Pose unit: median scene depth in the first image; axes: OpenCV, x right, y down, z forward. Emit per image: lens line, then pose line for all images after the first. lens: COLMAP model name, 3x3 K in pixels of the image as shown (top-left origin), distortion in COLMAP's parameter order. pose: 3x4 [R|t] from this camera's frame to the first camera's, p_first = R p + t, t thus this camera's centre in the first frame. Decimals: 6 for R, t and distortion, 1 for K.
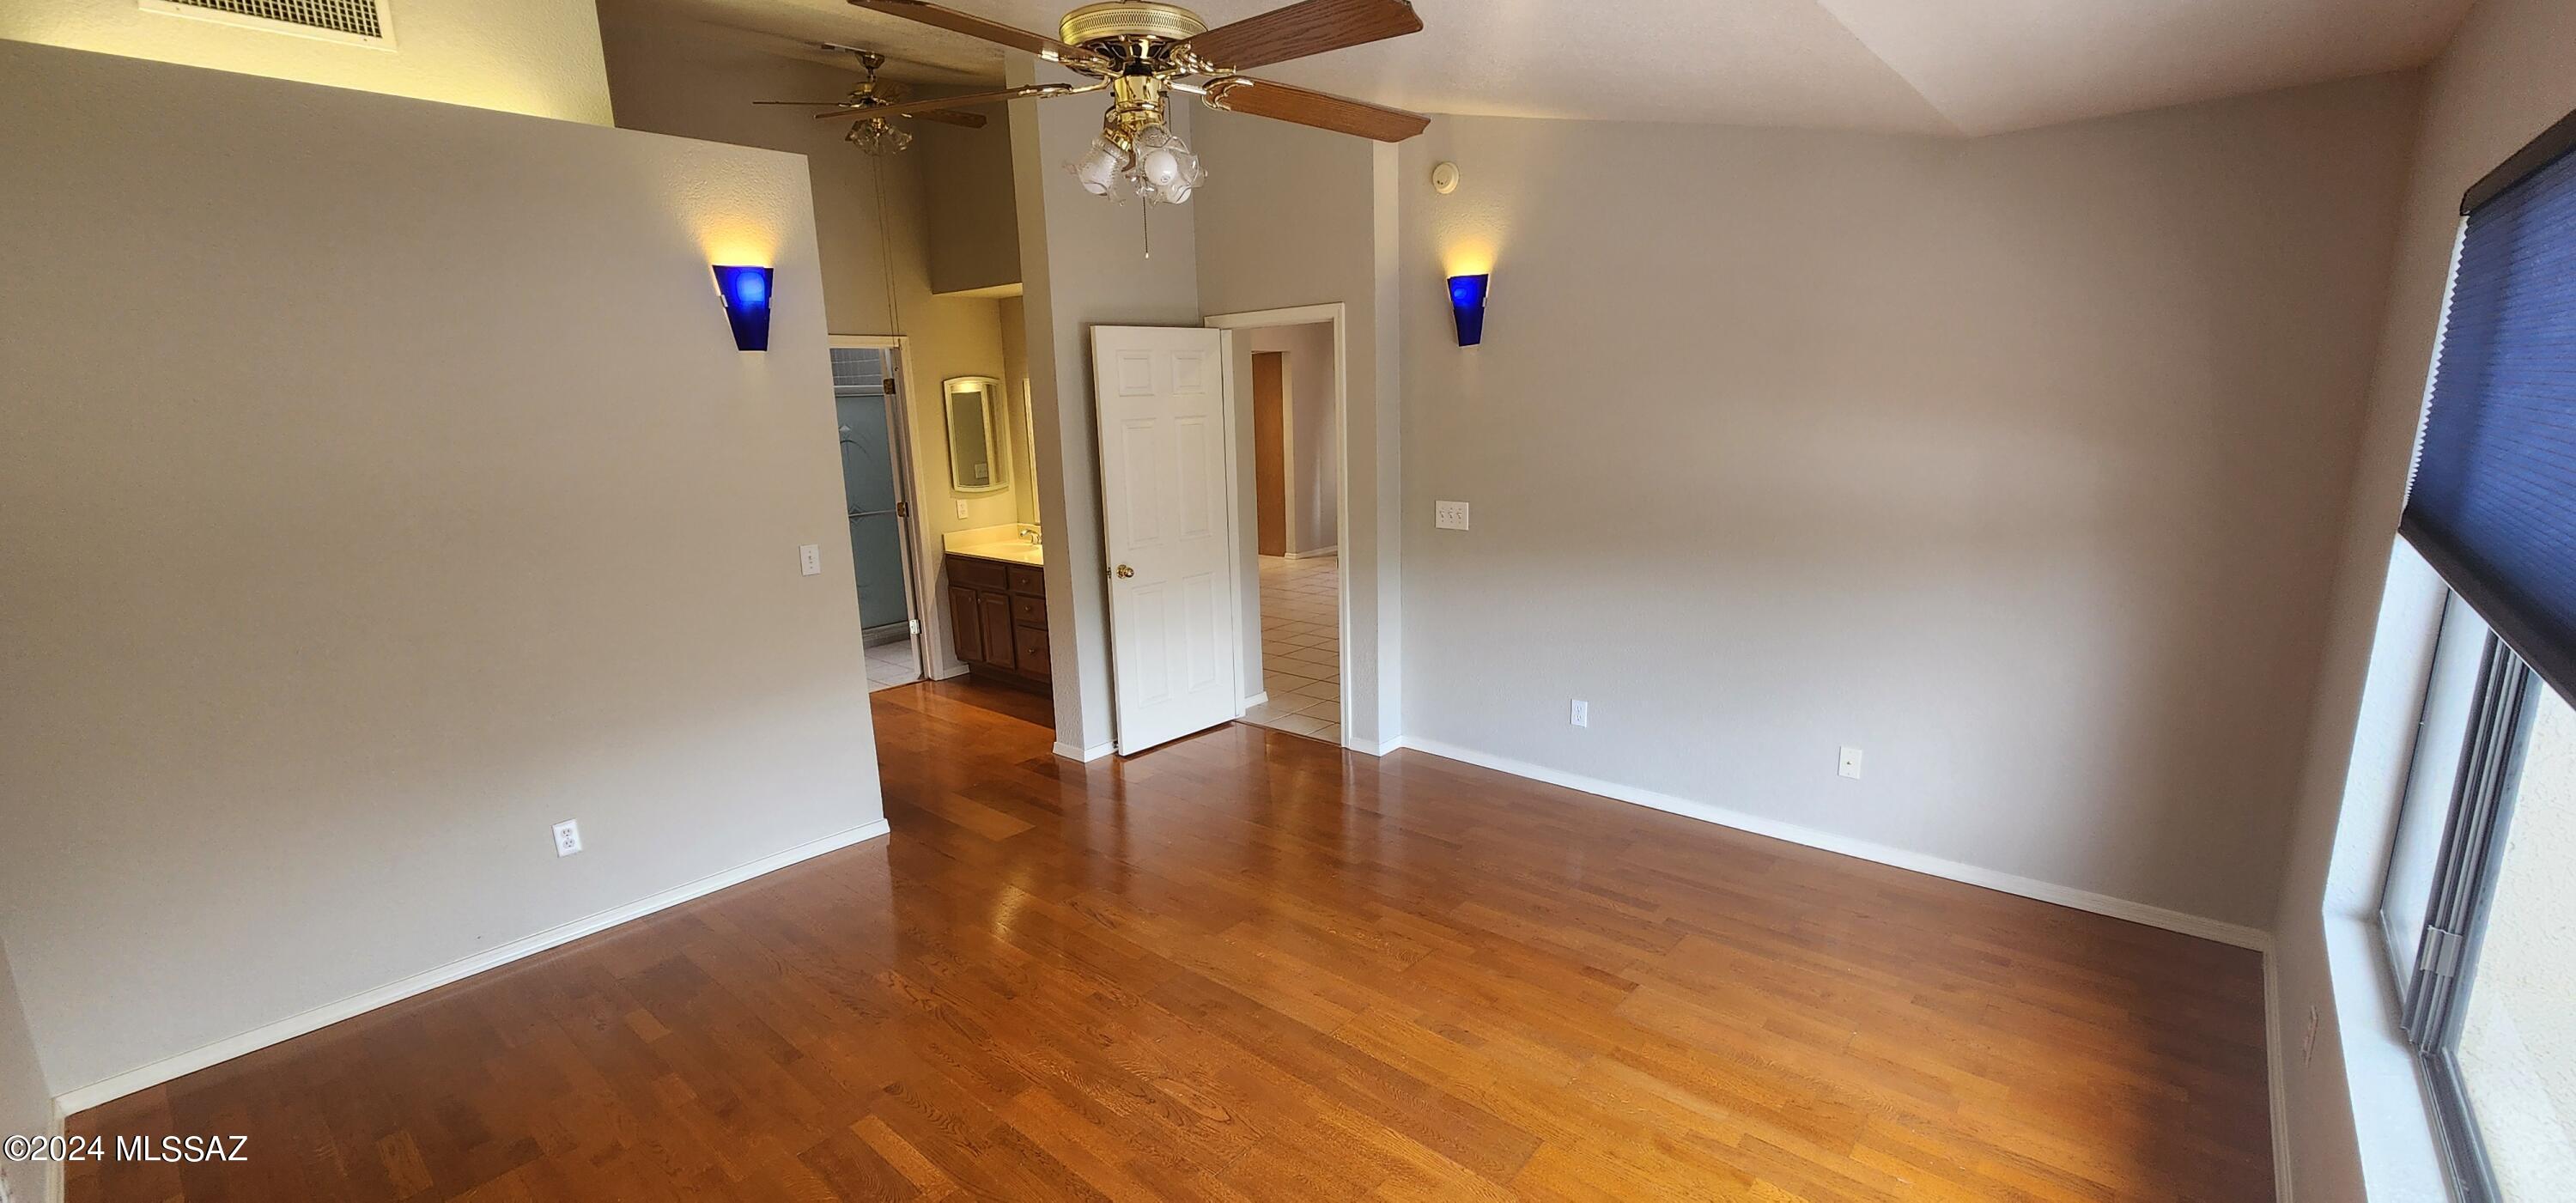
lens RADIAL K [[1056.6, 0, 1302.0], [0, 1056.6, 621.1], [0, 0, 1]] dist [-0.003741, -0.000182]
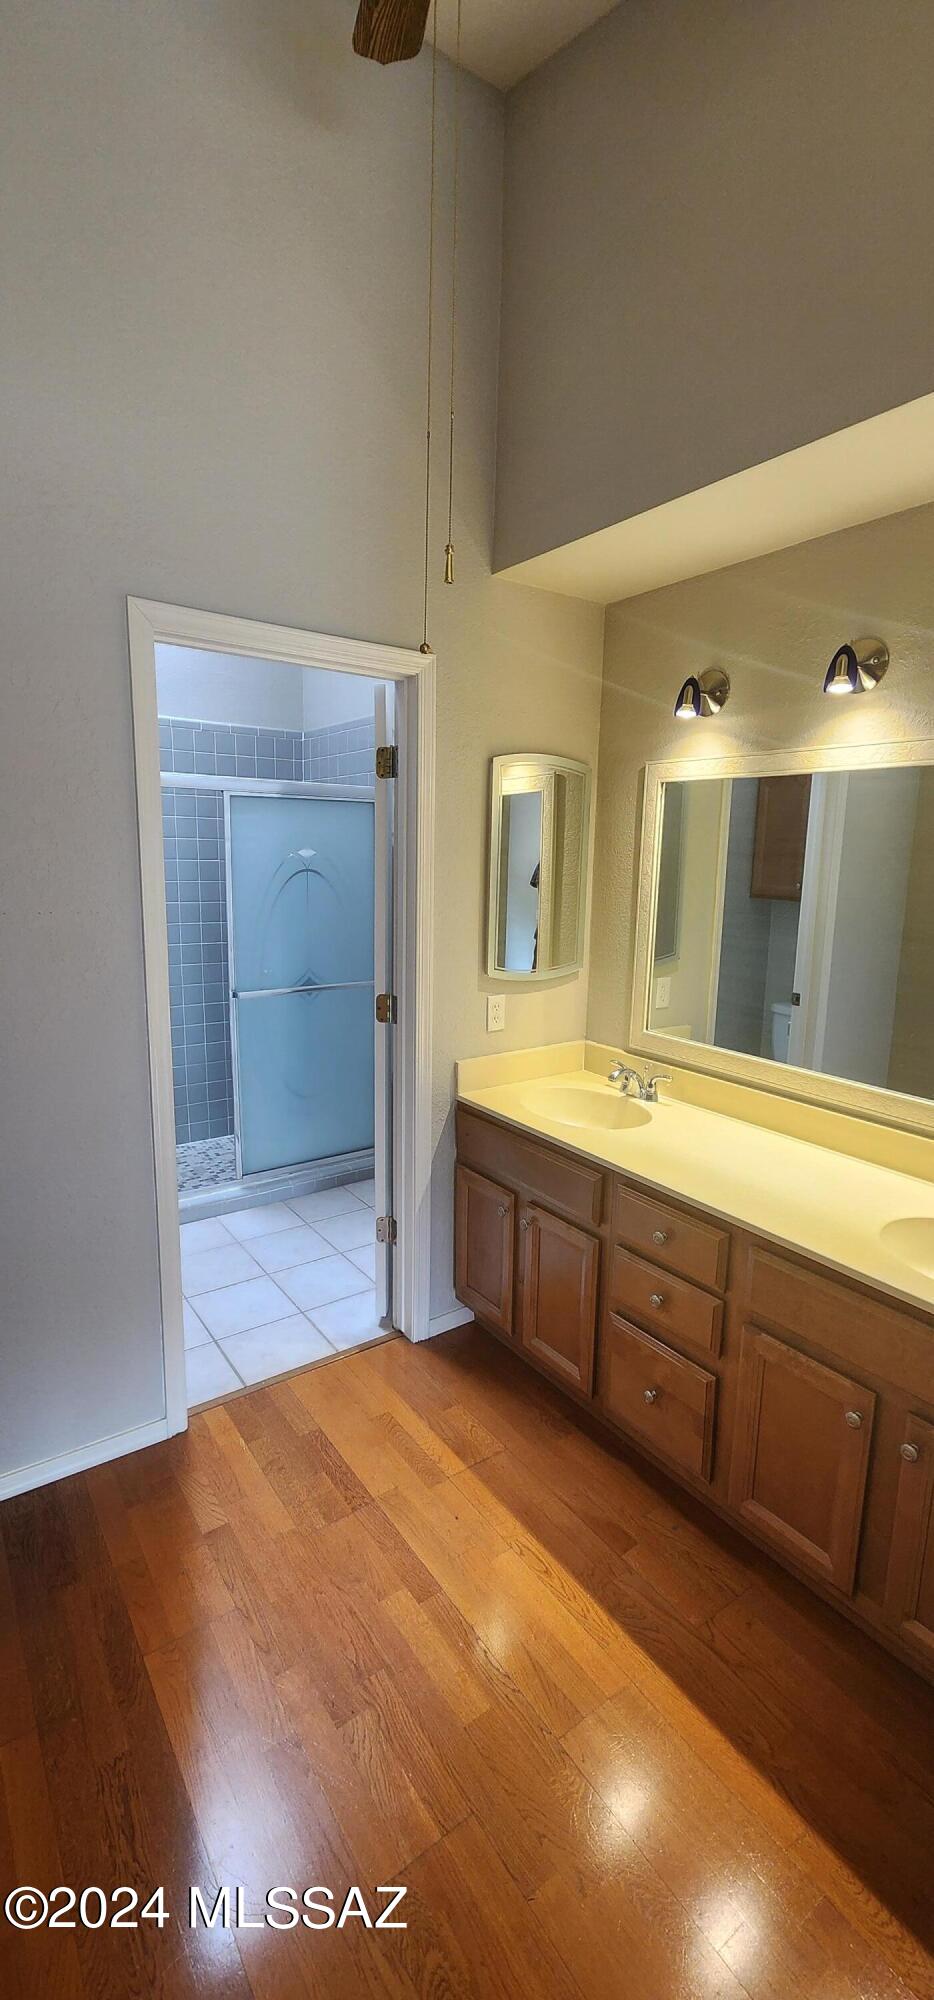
lens RADIAL K [[820.3, 0, 460.6], [0, 820.3, 995.3], [0, 0, 1]] dist [-0.003741, -0.000182]
pose [[0.966523, 0.085108, -0.242052, -0.246036], [-0.096636, 0.994663, -0.036140, -0.099950], [0.237684, 0.058321, 0.969590, 0.618991]]
